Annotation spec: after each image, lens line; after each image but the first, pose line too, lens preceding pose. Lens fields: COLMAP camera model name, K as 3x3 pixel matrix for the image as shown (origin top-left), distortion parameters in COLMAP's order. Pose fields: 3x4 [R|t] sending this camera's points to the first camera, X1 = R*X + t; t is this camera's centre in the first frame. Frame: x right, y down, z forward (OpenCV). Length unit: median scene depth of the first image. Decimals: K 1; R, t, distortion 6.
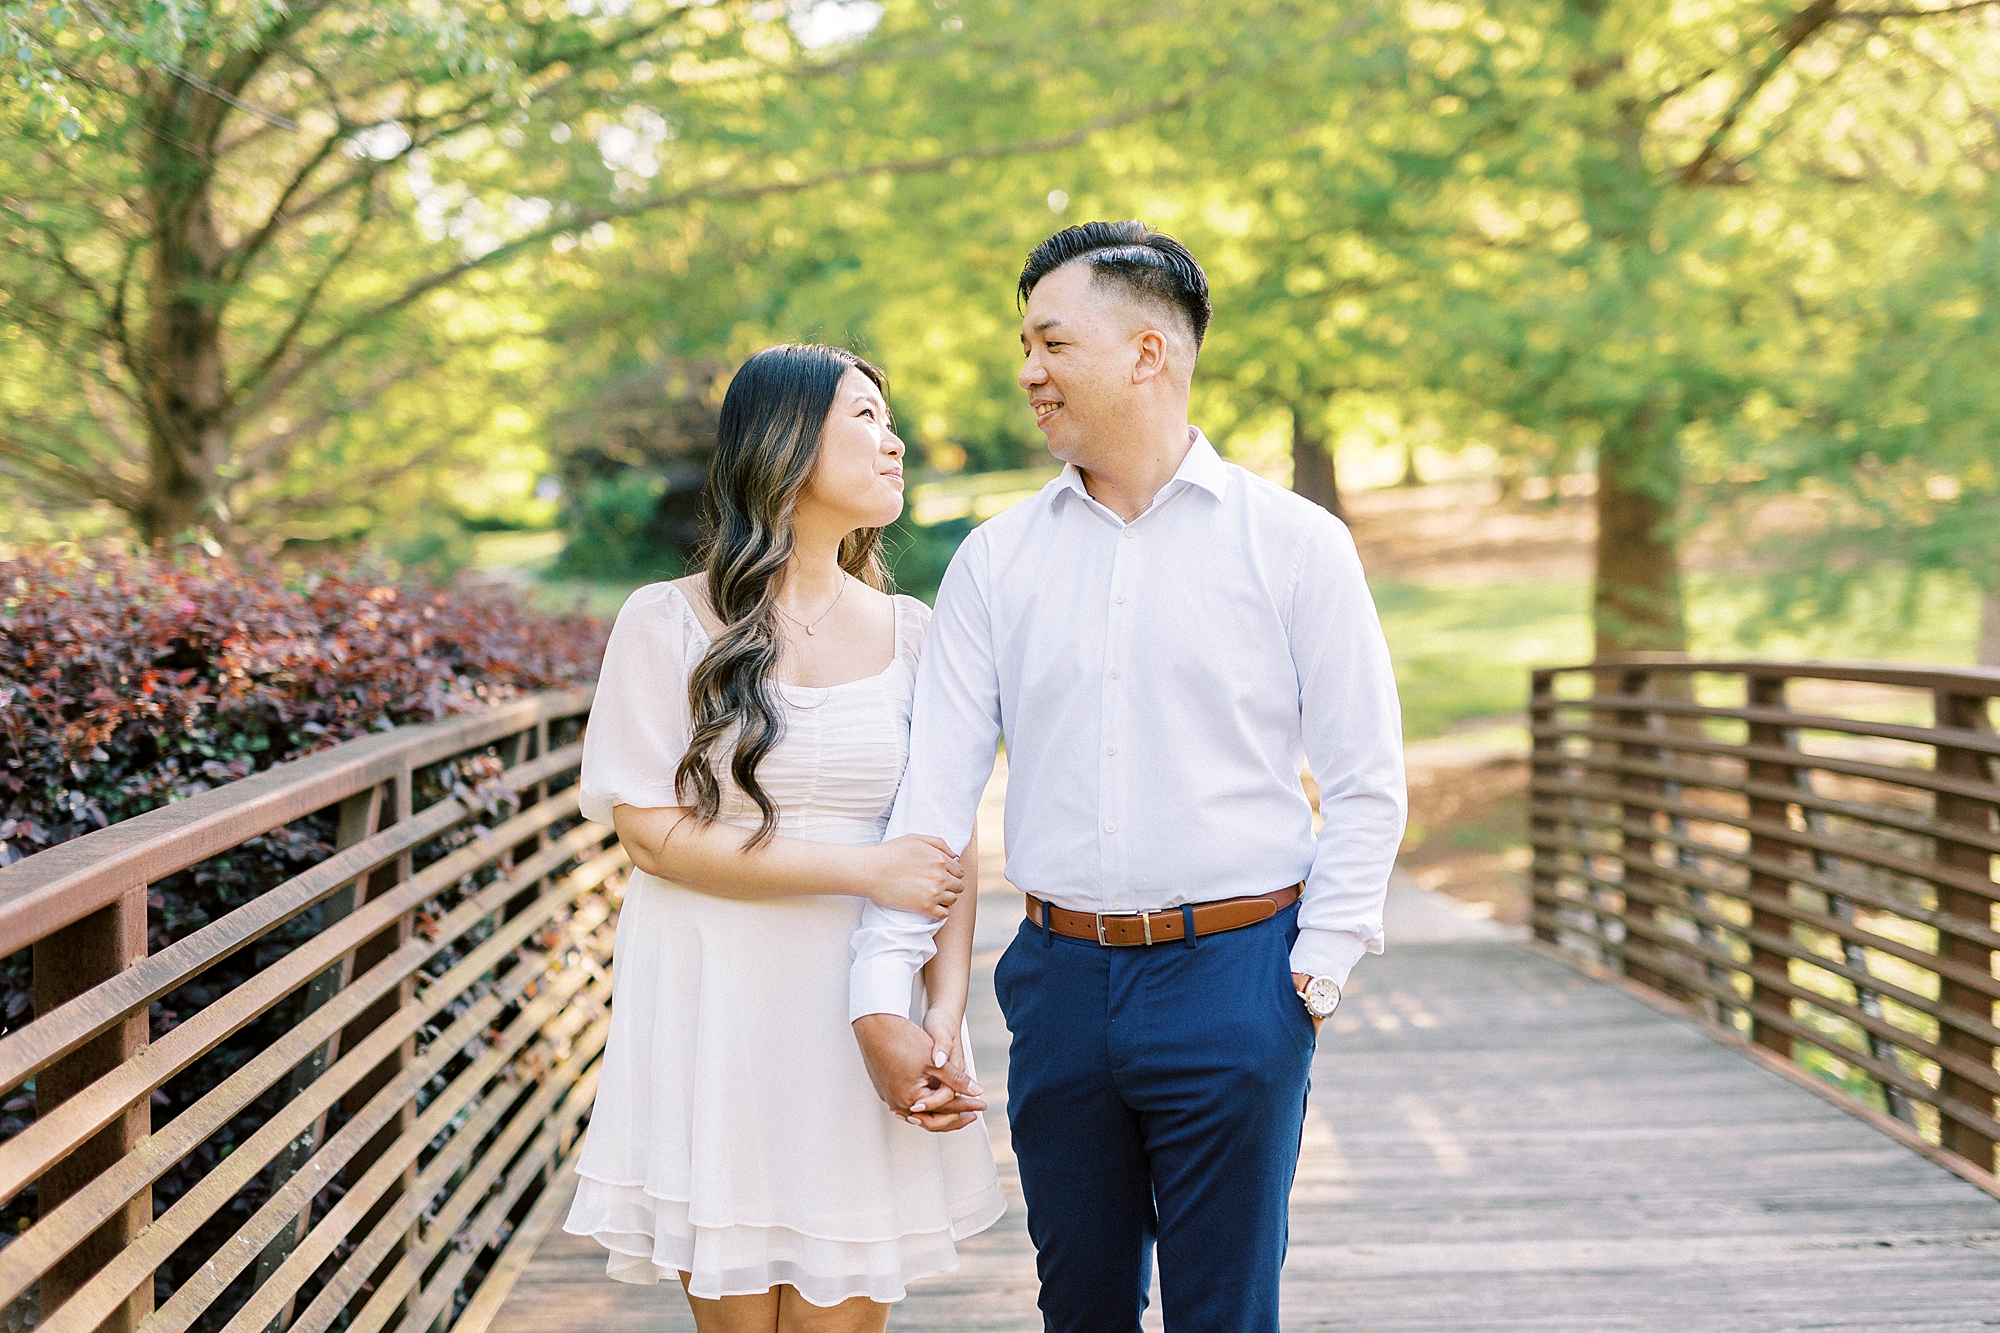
lens RADIAL K [[2912.7, 0, 1000.0], [0, 2912.7, 666.5], [0, 0, 1]] dist [0.011341, 0.032457]
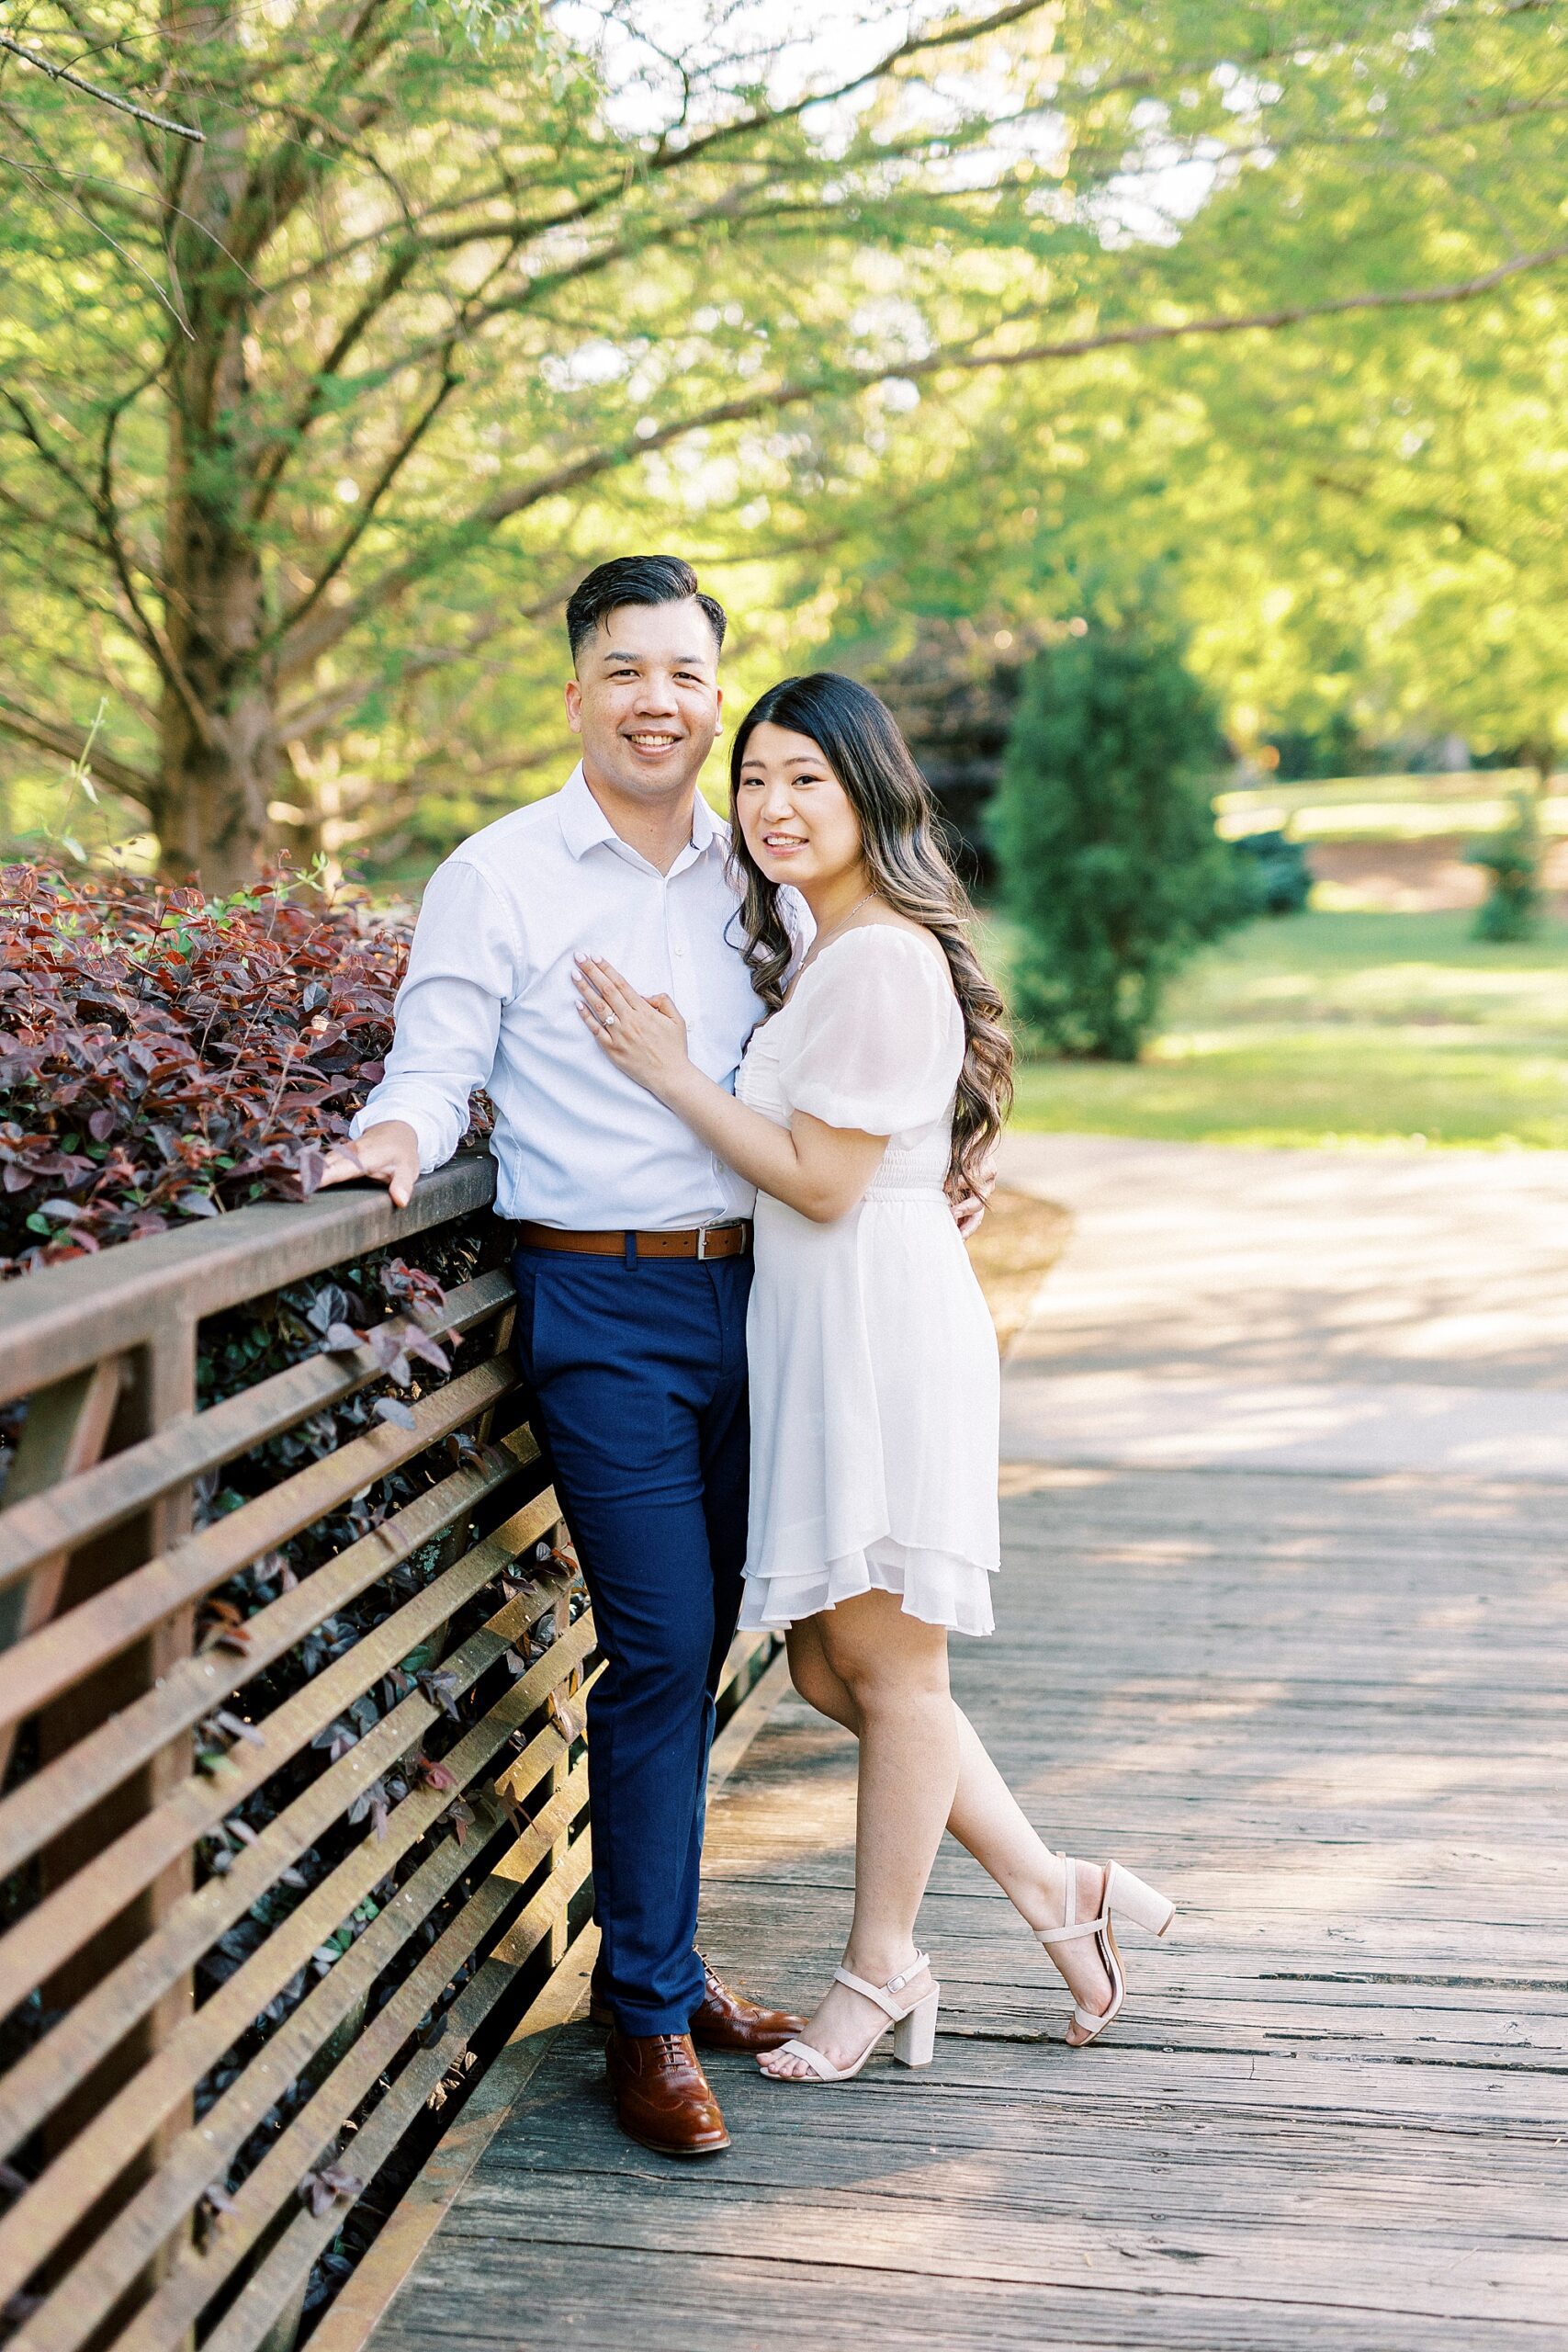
lens RADIAL K [[3492.5, 0, 784.0], [0, 3492.5, 1176.0], [0, 0, 1]] dist [0.003777, 0.020646]
pose [[0.988113, 0.042015, -0.147876, -0.016091], [-0.034722, 0.998066, 0.051563, -0.021036], [0.149756, -0.045816, 0.987661, 0.397441]]
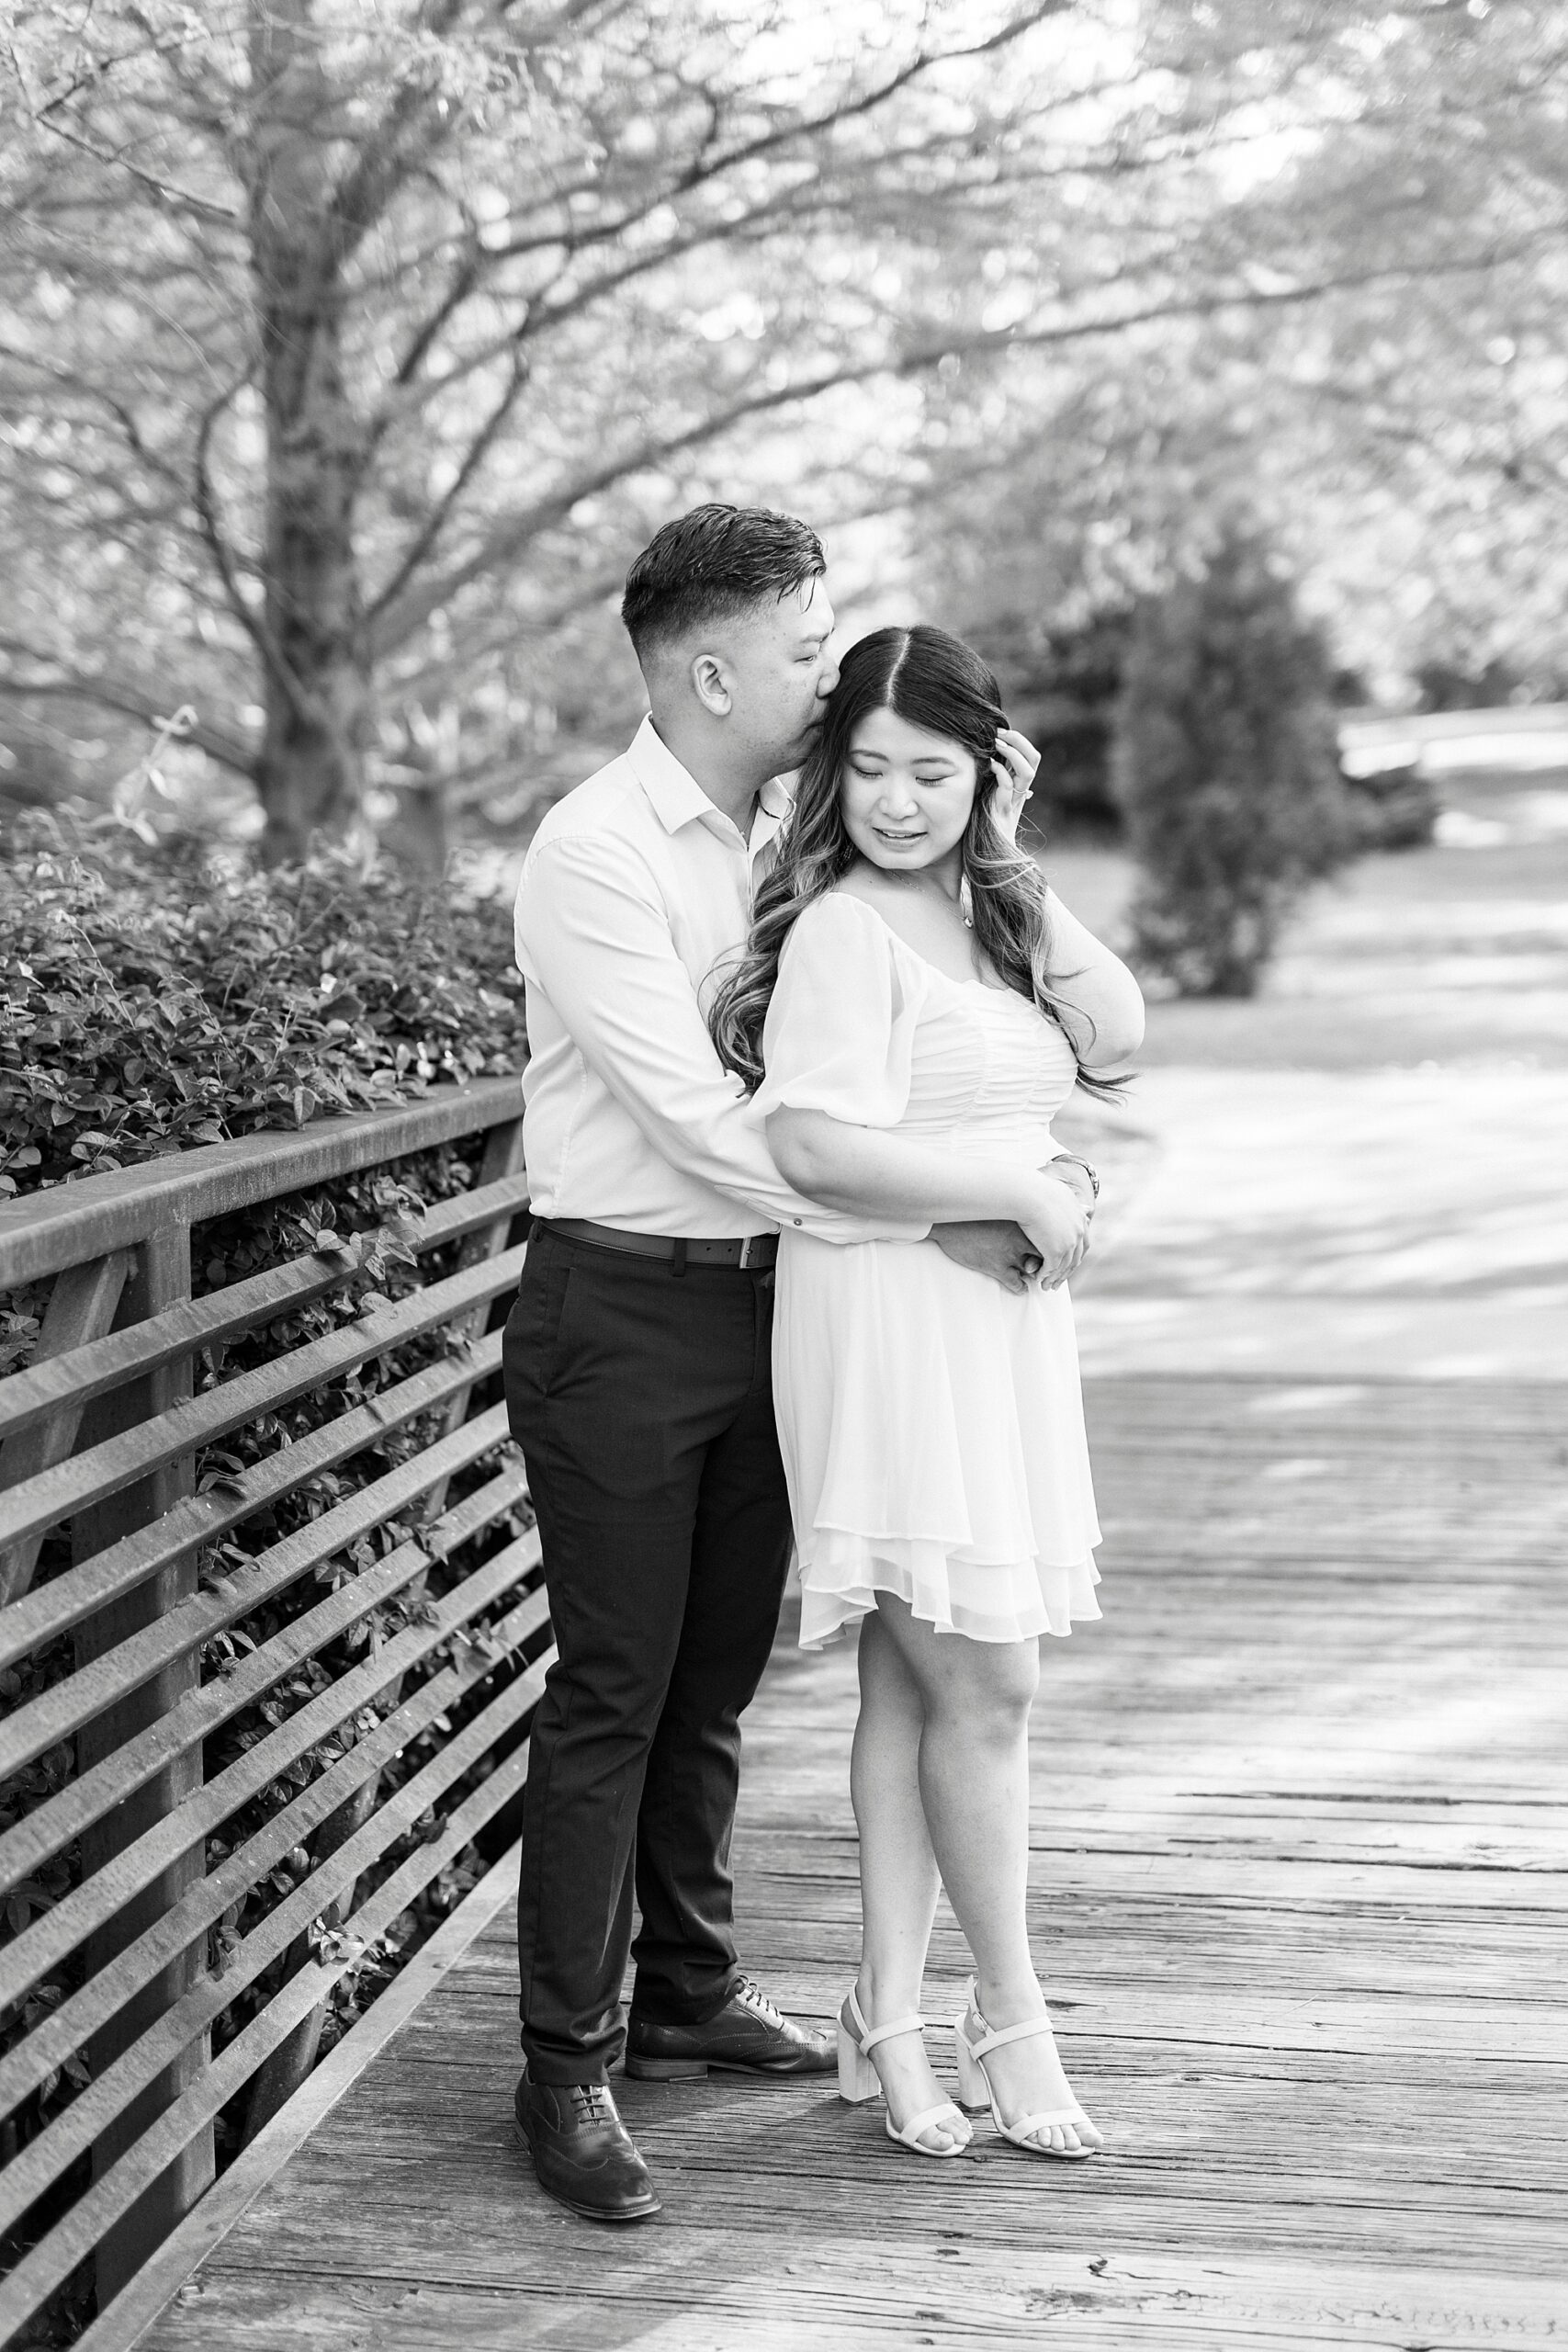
lens RADIAL K [[3462.4, 0, 751.7], [0, 3462.4, 1166.4], [0, 0, 1]] dist [0.019473, -0.009223]
pose [[0.979498, 0.026154, -0.199750, 0.053849], [-0.013128, 0.997716, 0.066258, -0.024322], [0.201027, -0.062278, 0.977604, 0.287008]]
